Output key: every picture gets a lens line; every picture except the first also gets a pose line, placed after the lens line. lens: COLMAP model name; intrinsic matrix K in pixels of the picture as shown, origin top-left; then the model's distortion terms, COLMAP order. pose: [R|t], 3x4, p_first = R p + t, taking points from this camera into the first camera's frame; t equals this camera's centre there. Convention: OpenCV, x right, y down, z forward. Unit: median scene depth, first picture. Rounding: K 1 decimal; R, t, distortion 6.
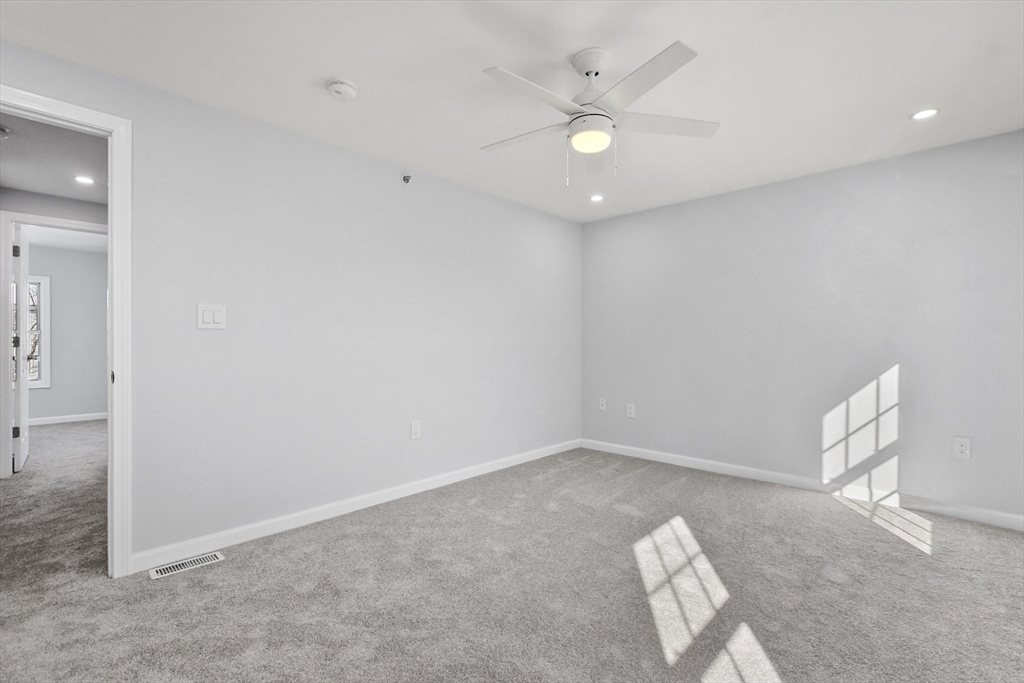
lens RADIAL K [[457.5, 0, 515.7], [0, 457.5, 335.9], [0, 0, 1]] dist [-0.007703, 0.000459]
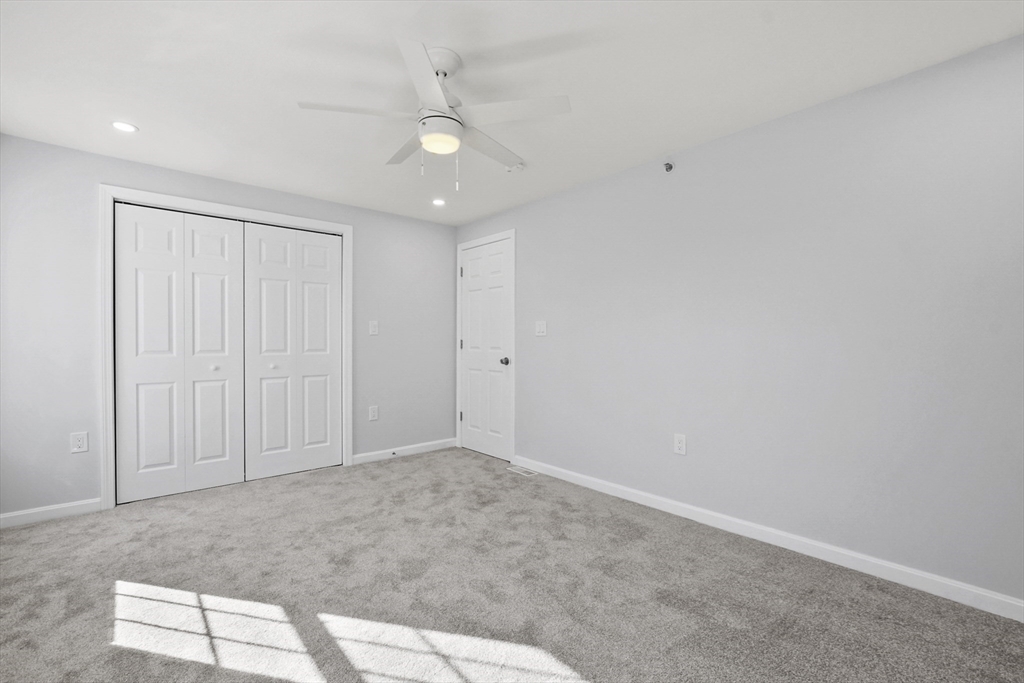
lens RADIAL K [[451.6, 0, 508.3], [0, 451.6, 346.0], [0, 0, 1]] dist [-0.015063, 0.006474]
pose [[-0.099038, 0.002916, -0.995079, 0.721075], [0.006990, 0.999973, 0.002234, 0.016551], [0.995059, -0.006734, -0.099056, 0.807424]]
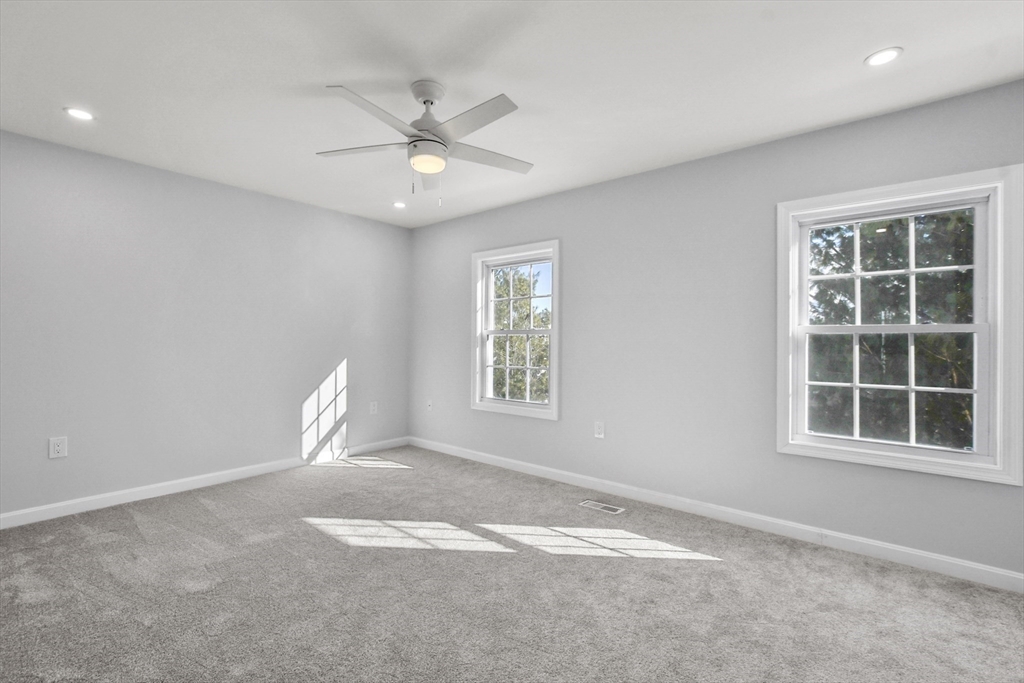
lens RADIAL K [[451.6, 0, 508.3], [0, 451.6, 346.0], [0, 0, 1]] dist [-0.015063, 0.006474]
pose [[-0.050582, -0.011304, 0.998656, -0.603797], [-0.018536, 0.999774, 0.010378, -0.001750], [-0.998548, -0.017986, -0.050780, 0.564120]]
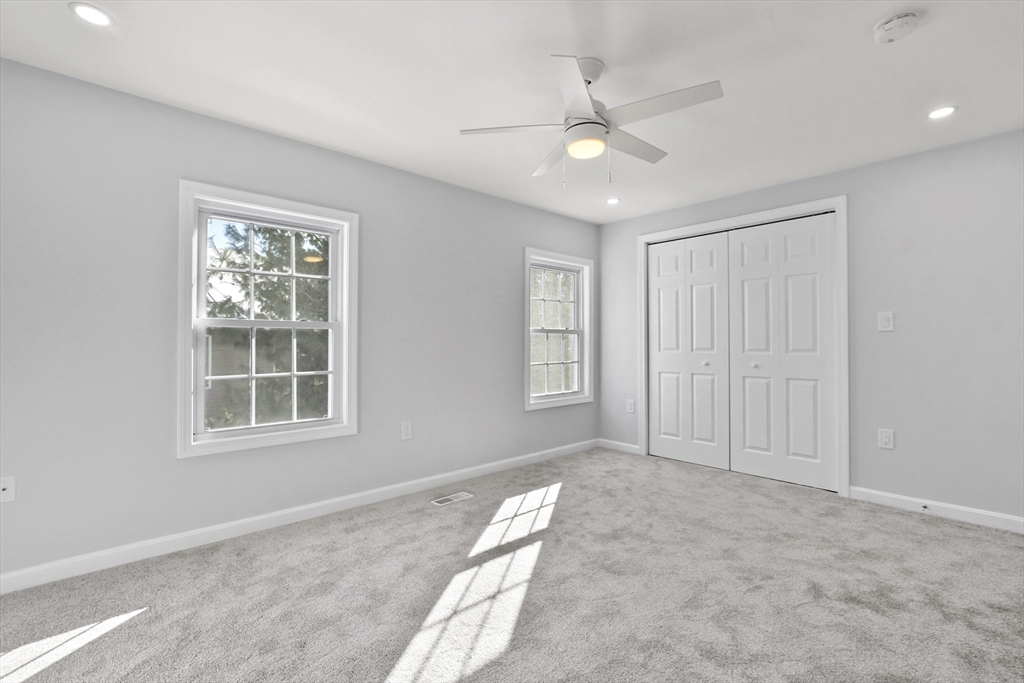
lens RADIAL K [[465.5, 0, 526.6], [0, 465.5, 341.7], [0, 0, 1]] dist [-0.000494, -0.000288]
pose [[-0.998063, -0.006762, 0.061850, 0.147750], [-0.007304, 0.999937, -0.008538, 0.020212], [-0.061788, -0.008973, -0.998049, 1.323259]]
